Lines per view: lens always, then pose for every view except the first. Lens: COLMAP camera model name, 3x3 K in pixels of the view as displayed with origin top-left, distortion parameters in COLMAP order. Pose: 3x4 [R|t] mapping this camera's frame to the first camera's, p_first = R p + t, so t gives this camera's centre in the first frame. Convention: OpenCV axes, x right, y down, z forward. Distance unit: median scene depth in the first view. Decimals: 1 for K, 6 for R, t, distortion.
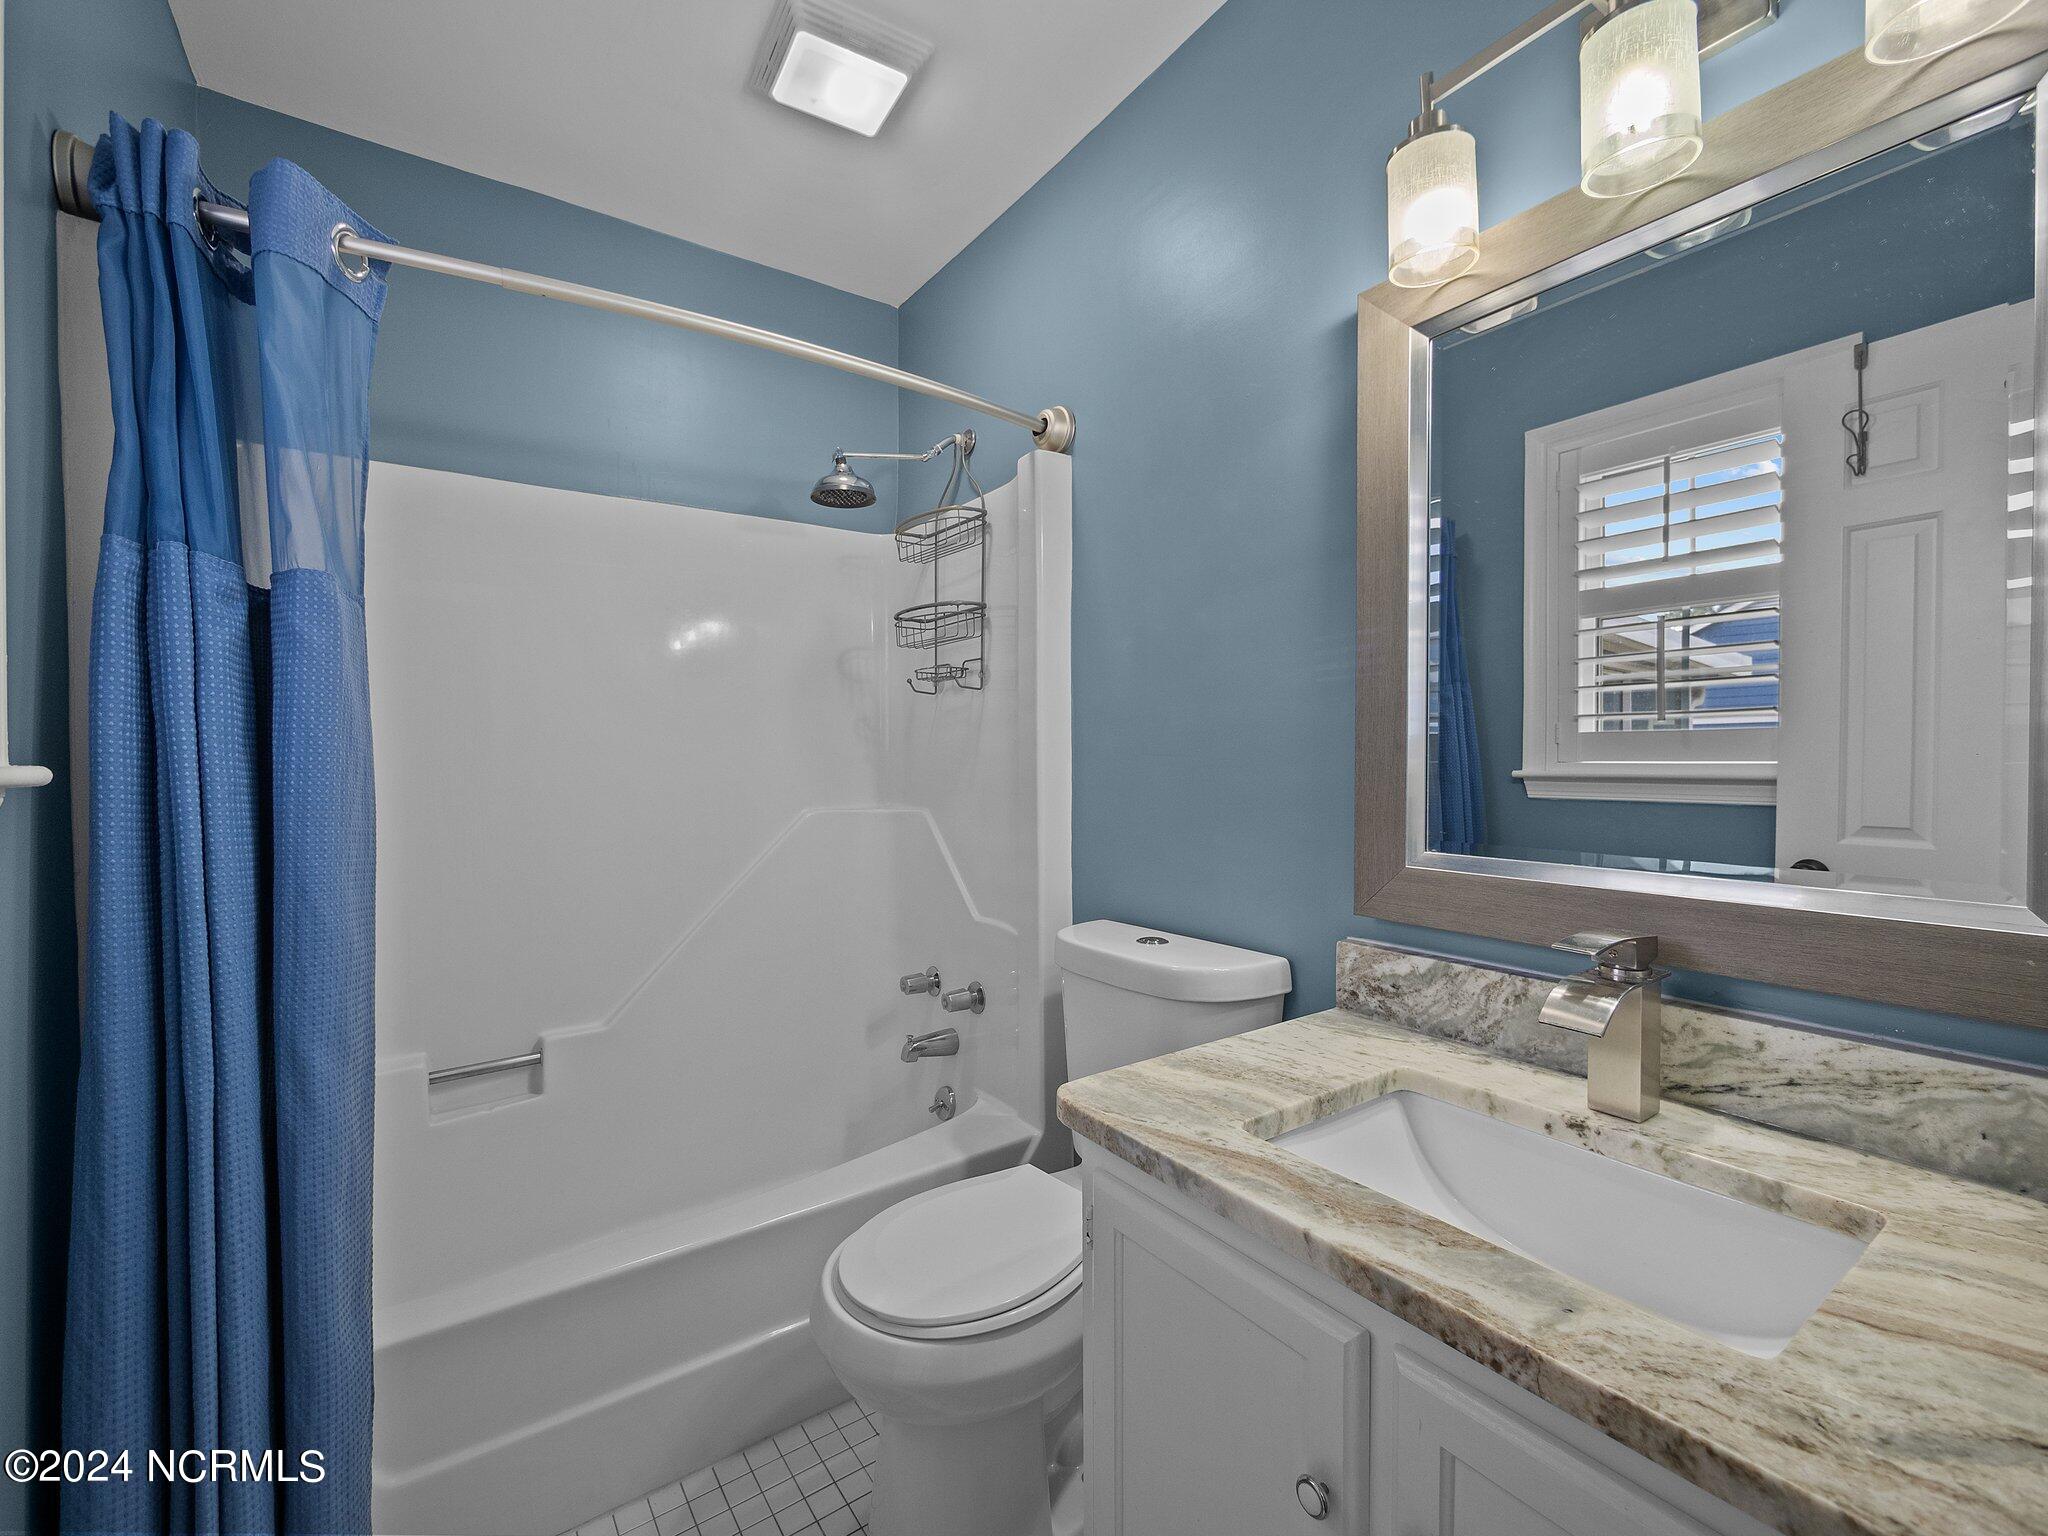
lens RADIAL K [[869.0, 0, 1024.5], [0, 869.0, 787.3], [0, 0, 1]] dist [-0.001152, -0.000100]
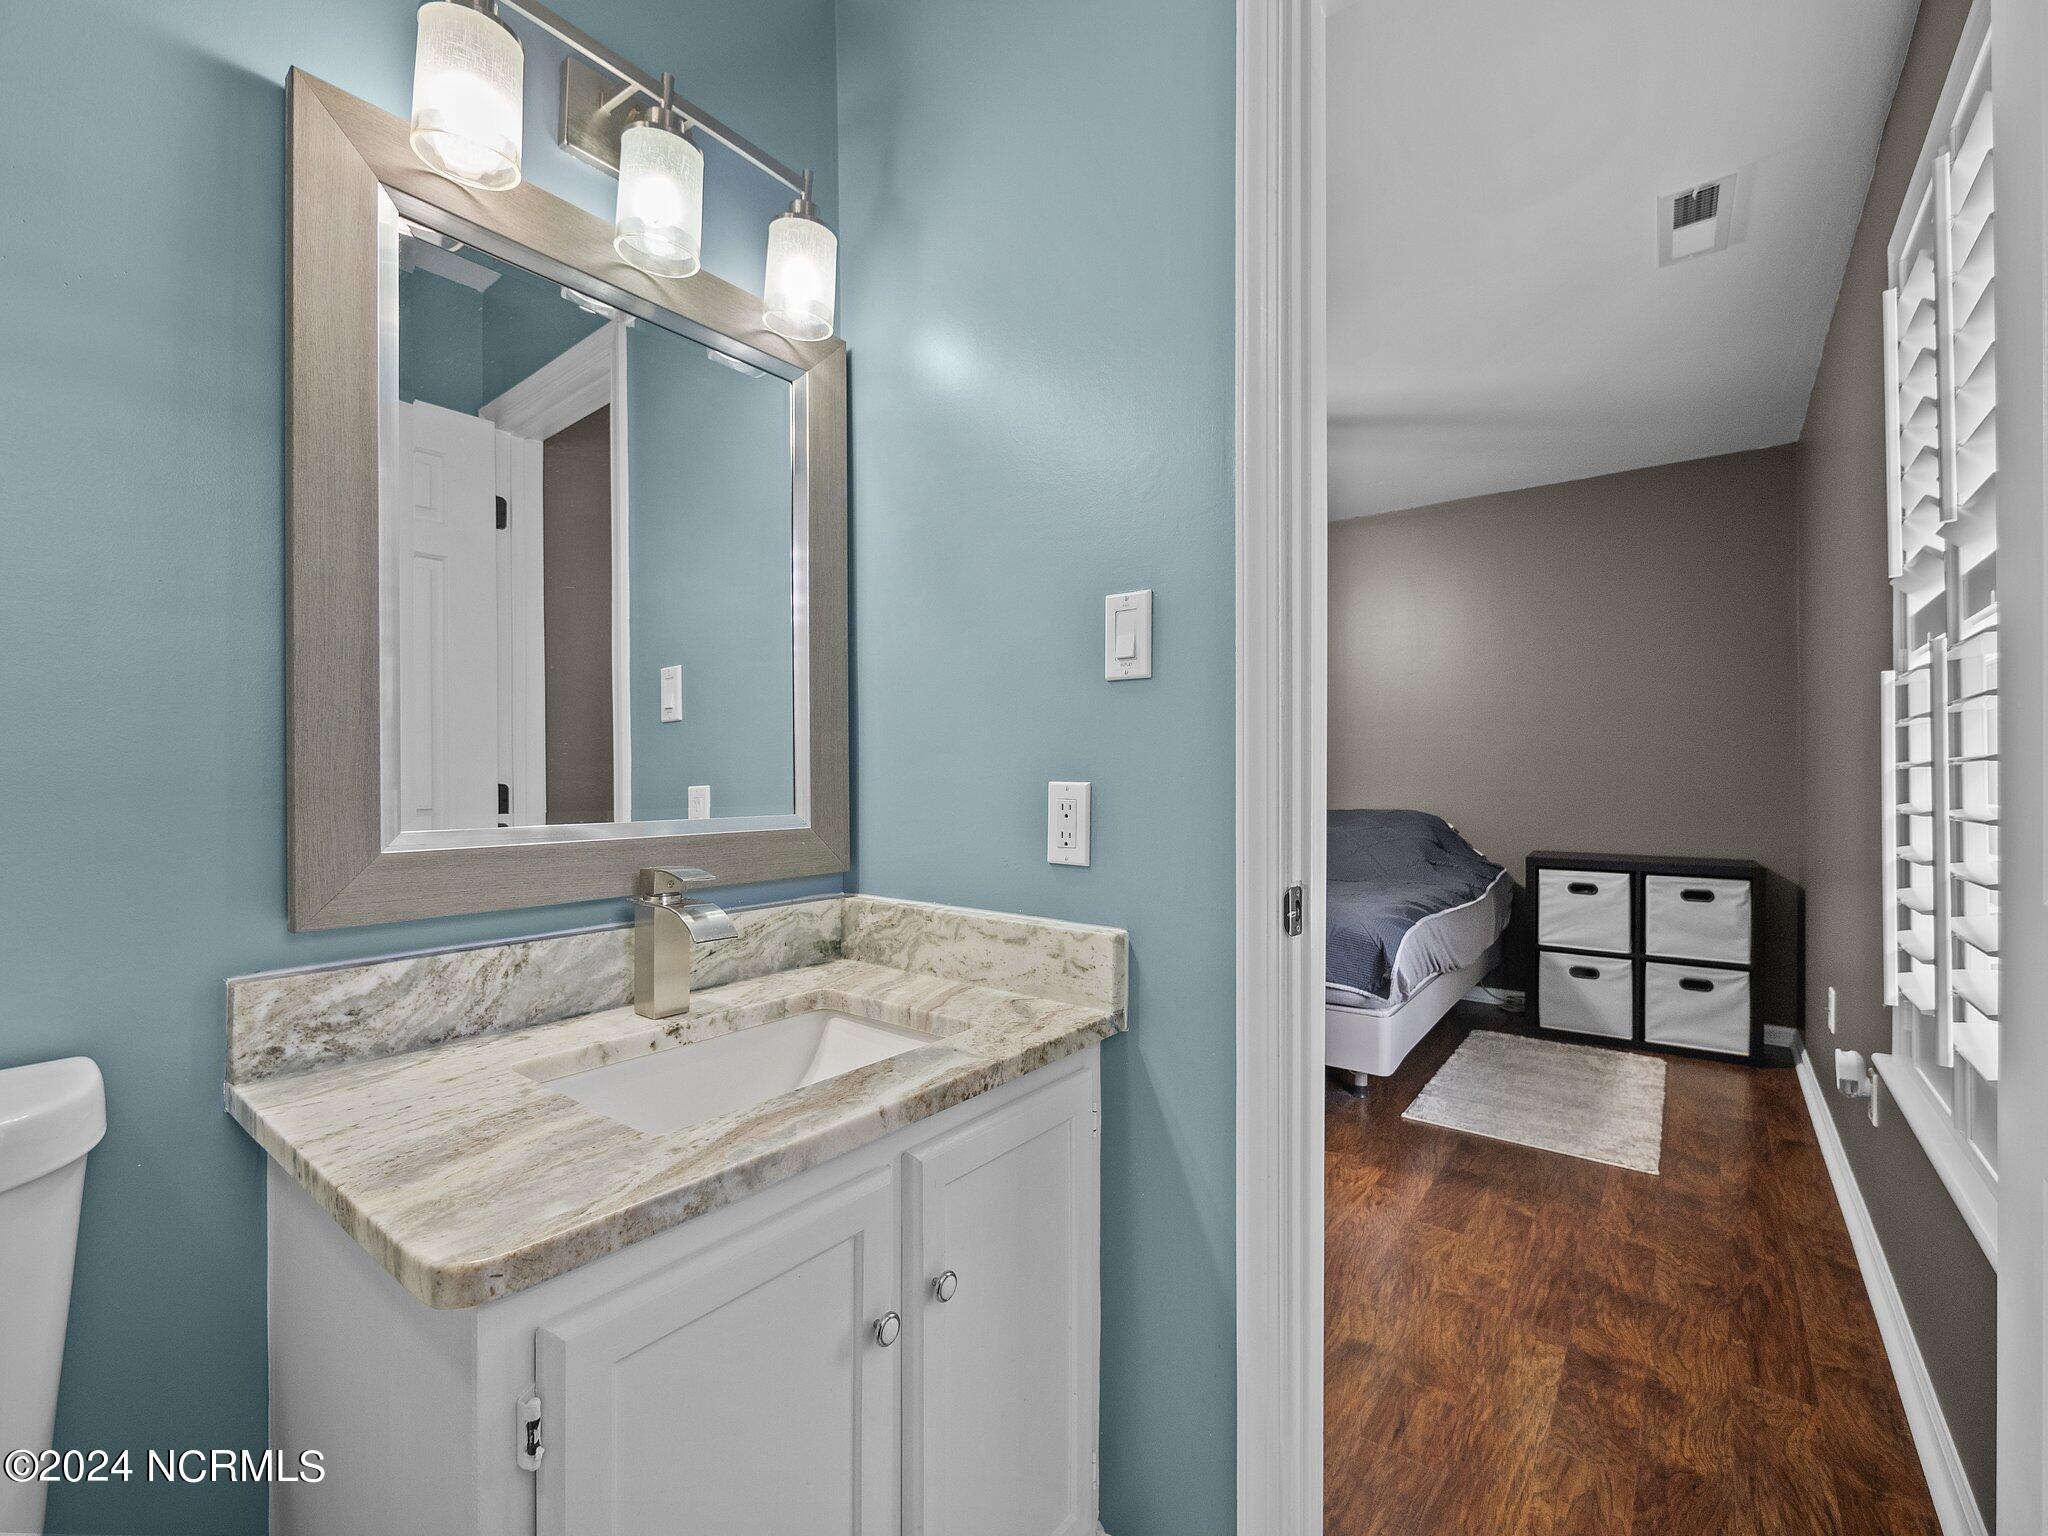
lens RADIAL K [[869.0, 0, 1024.5], [0, 869.0, 787.3], [0, 0, 1]] dist [-0.001152, -0.000100]
pose [[-0.291047, -0.007736, 0.956677, -0.564705], [0.035552, 0.999189, 0.018896, 0.042632], [-0.956048, 0.039511, -0.290536, 0.759974]]
